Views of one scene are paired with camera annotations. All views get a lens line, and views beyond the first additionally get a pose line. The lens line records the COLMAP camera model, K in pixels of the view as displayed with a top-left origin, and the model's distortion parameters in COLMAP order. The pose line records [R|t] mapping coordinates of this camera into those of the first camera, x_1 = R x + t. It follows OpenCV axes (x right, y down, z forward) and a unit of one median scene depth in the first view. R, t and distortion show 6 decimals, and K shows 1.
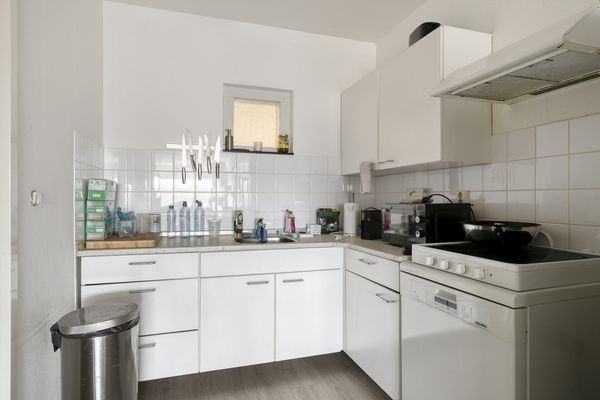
lens RADIAL K [[339.3, 0, 299.5], [0, 339.3, 200.0], [0, 0, 1]] dist [0.003804, 0.000075]
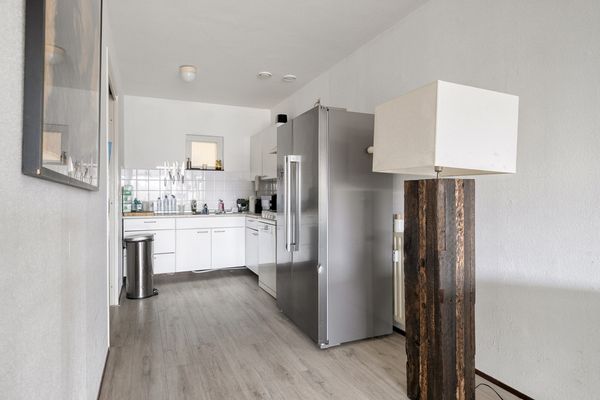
lens RADIAL K [[339.3, 0, 300.1], [0, 339.3, 198.0], [0, 0, 1]] dist [0.003804, 0.000075]
pose [[0.994367, -0.008106, 0.105686, 0.220481], [0.008285, 0.999965, -0.001250, 0.027186], [-0.105672, 0.002118, 0.994399, -1.010750]]
